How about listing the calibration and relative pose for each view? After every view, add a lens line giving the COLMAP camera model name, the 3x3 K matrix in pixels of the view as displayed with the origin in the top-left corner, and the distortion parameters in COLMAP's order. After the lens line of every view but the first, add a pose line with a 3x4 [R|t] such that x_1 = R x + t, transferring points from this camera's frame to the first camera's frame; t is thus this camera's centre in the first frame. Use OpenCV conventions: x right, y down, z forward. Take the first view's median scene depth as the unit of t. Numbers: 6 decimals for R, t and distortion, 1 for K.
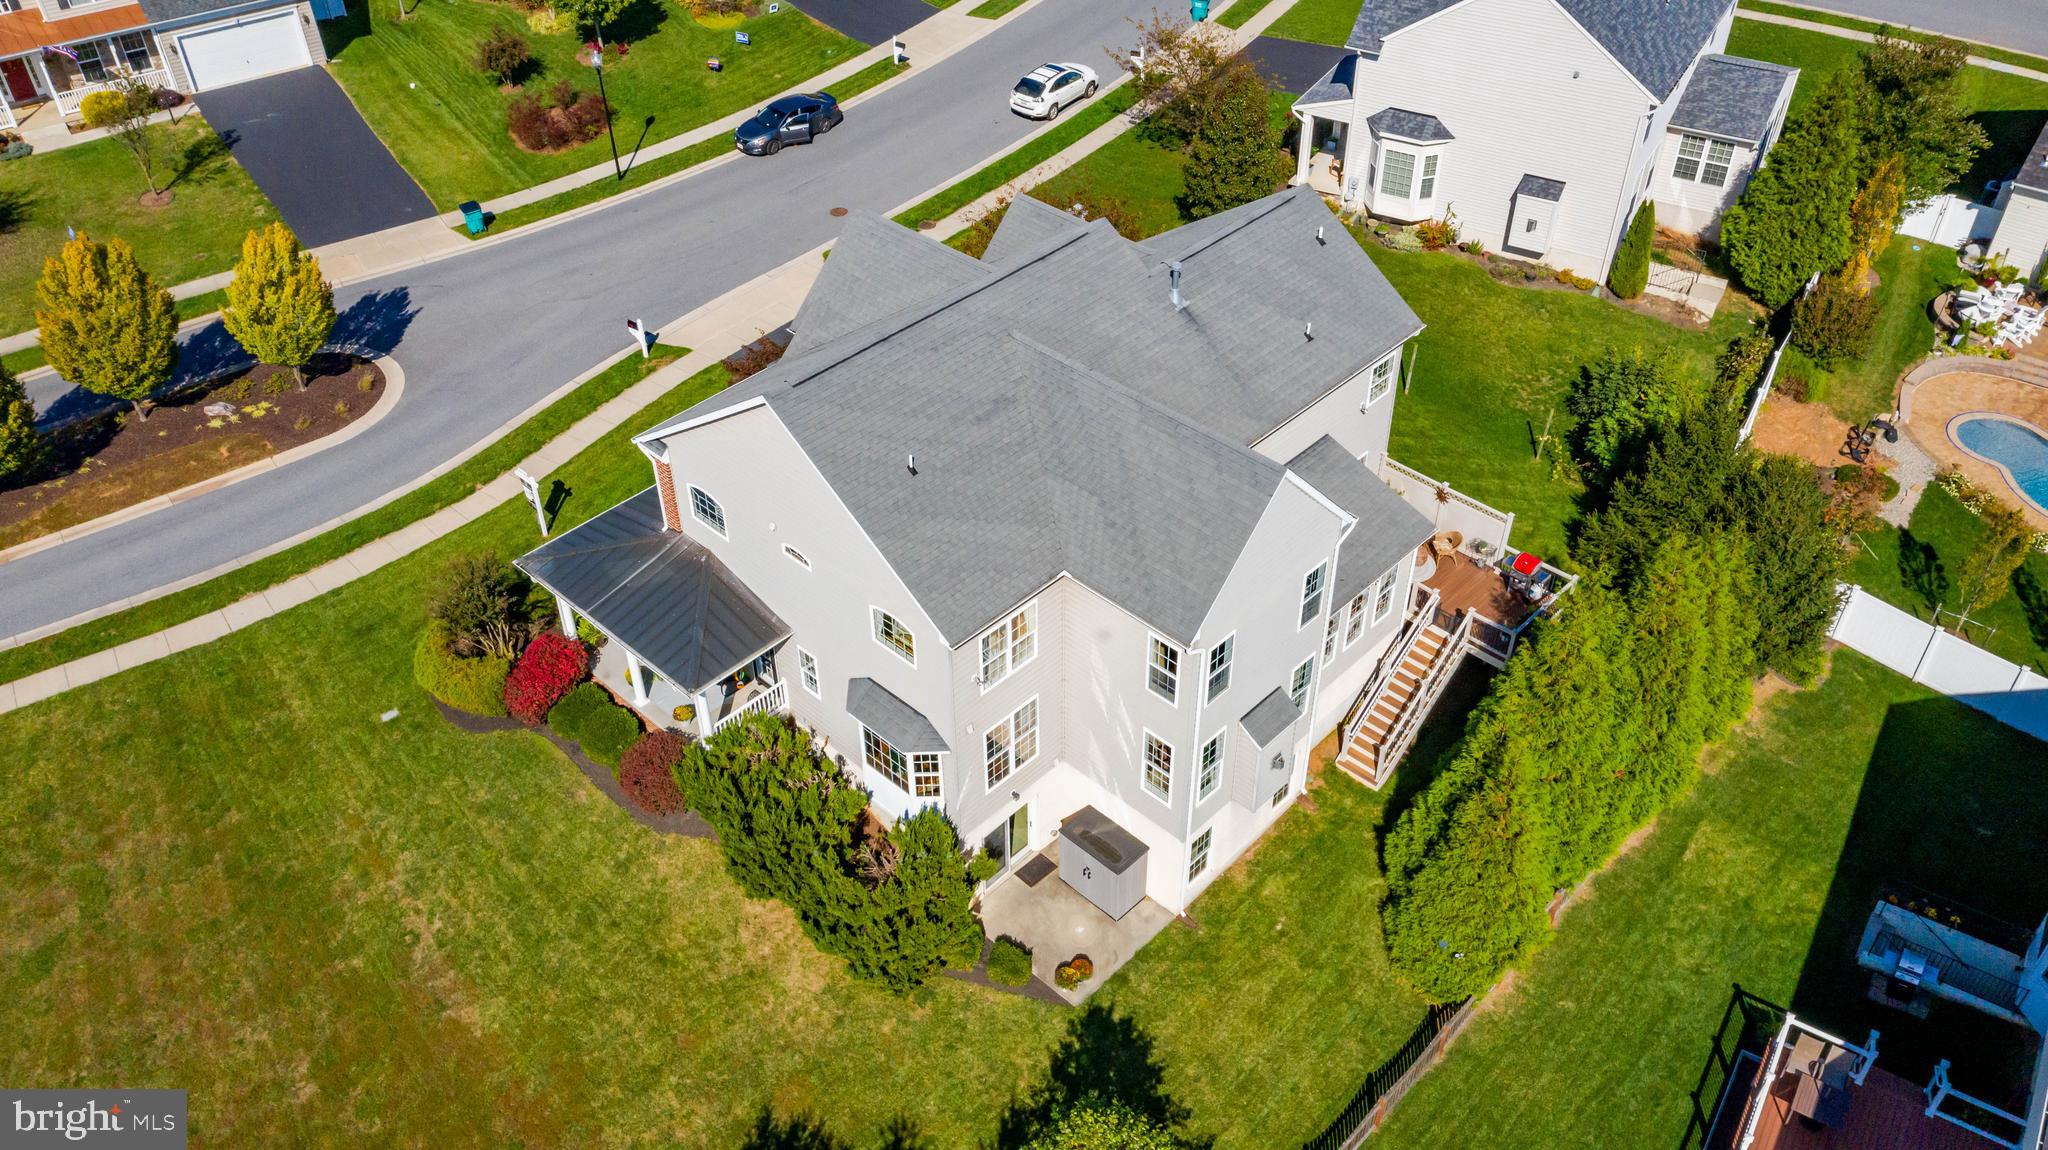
lens RADIAL K [[1610.7, 0, 1021.7], [0, 1610.7, 580.0], [0, 0, 1]] dist [0.008739, 0.007013]
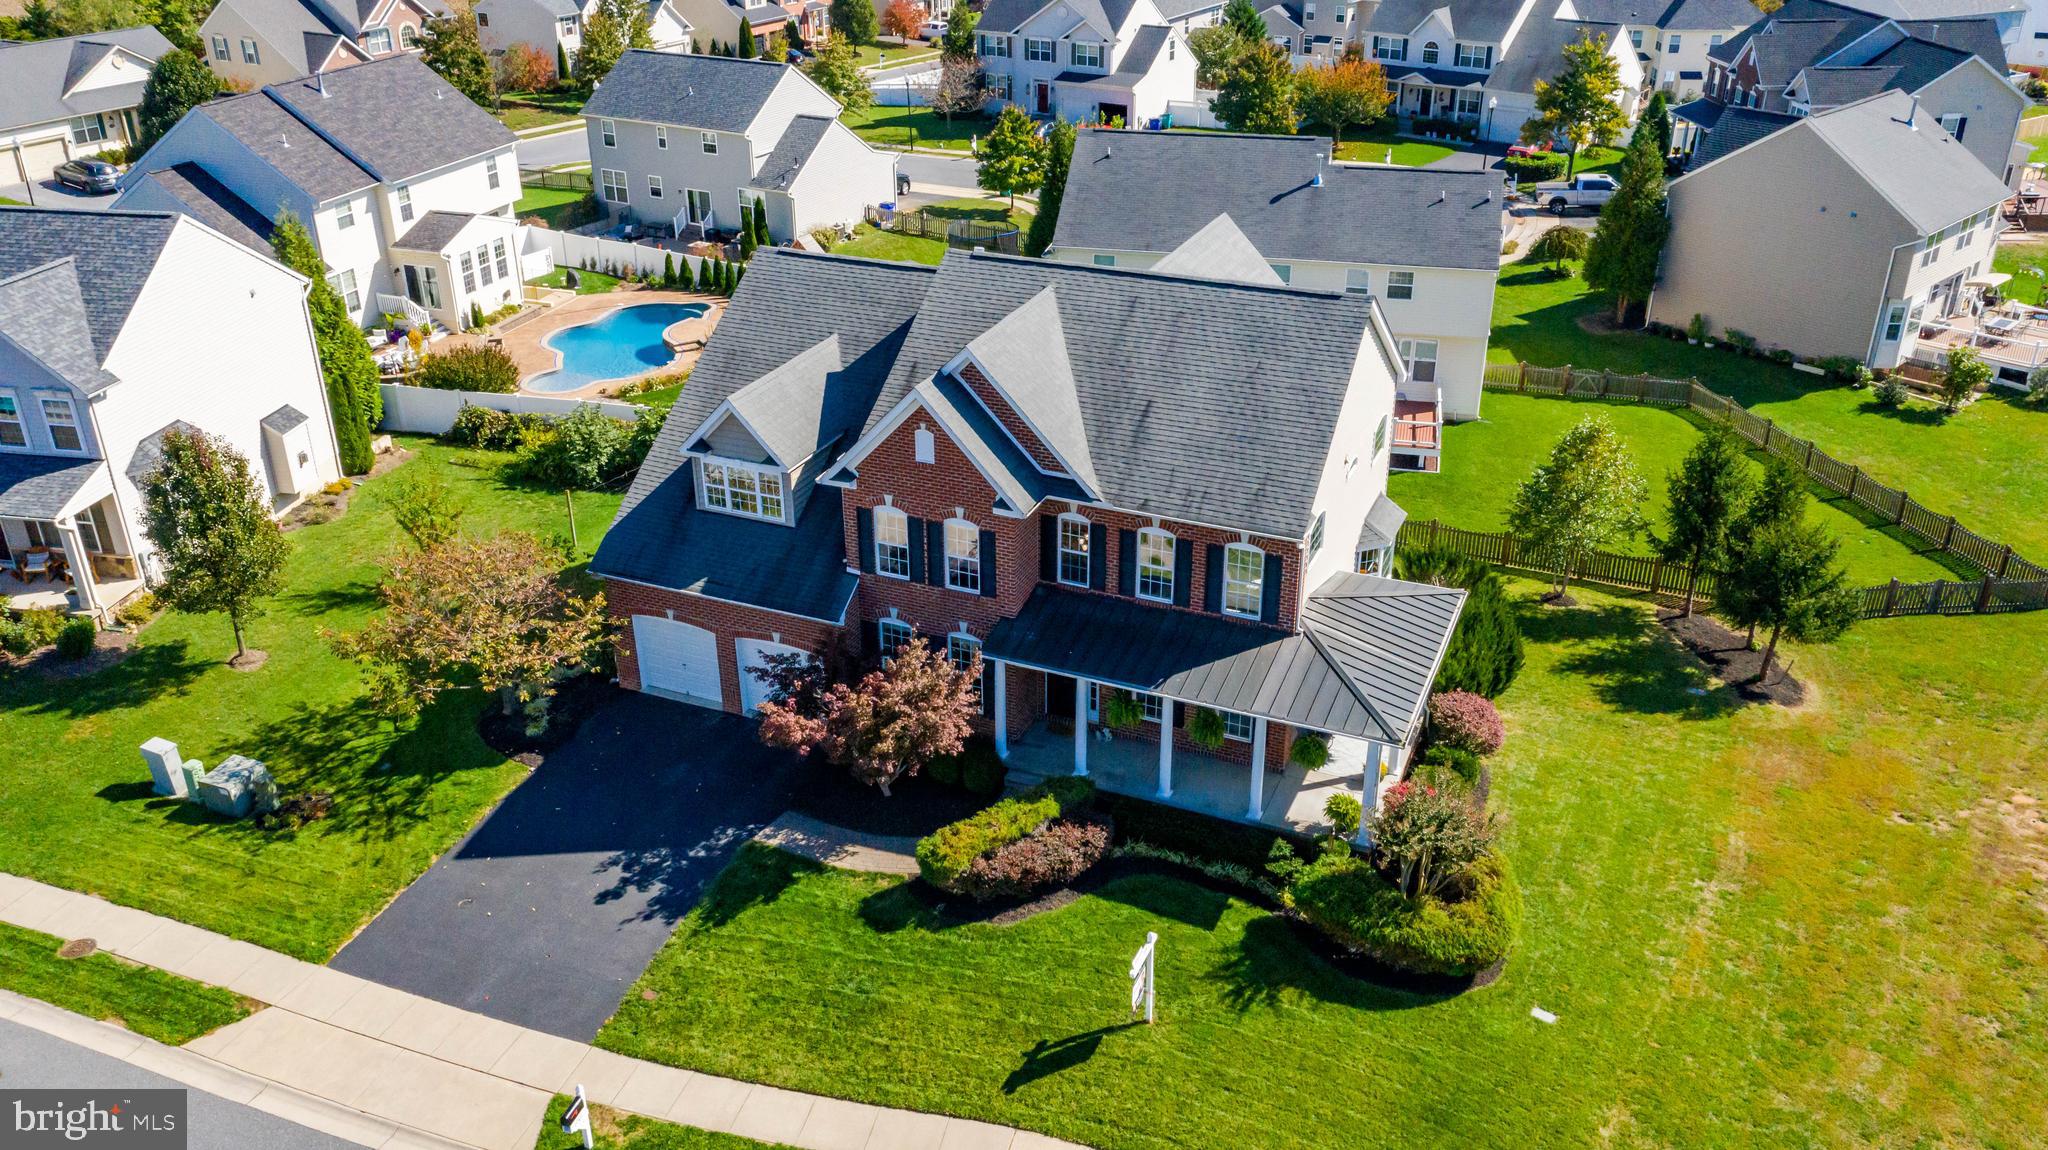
lens RADIAL K [[1621.9, 0, 1022.7], [0, 1621.9, 567.5], [0, 0, 1]] dist [0.004374, 0.009141]
pose [[-0.349765, -0.404648, 0.844940, -0.612909], [0.609030, 0.587107, 0.533280, -0.418536], [-0.711861, 0.701117, 0.041094, 0.709642]]
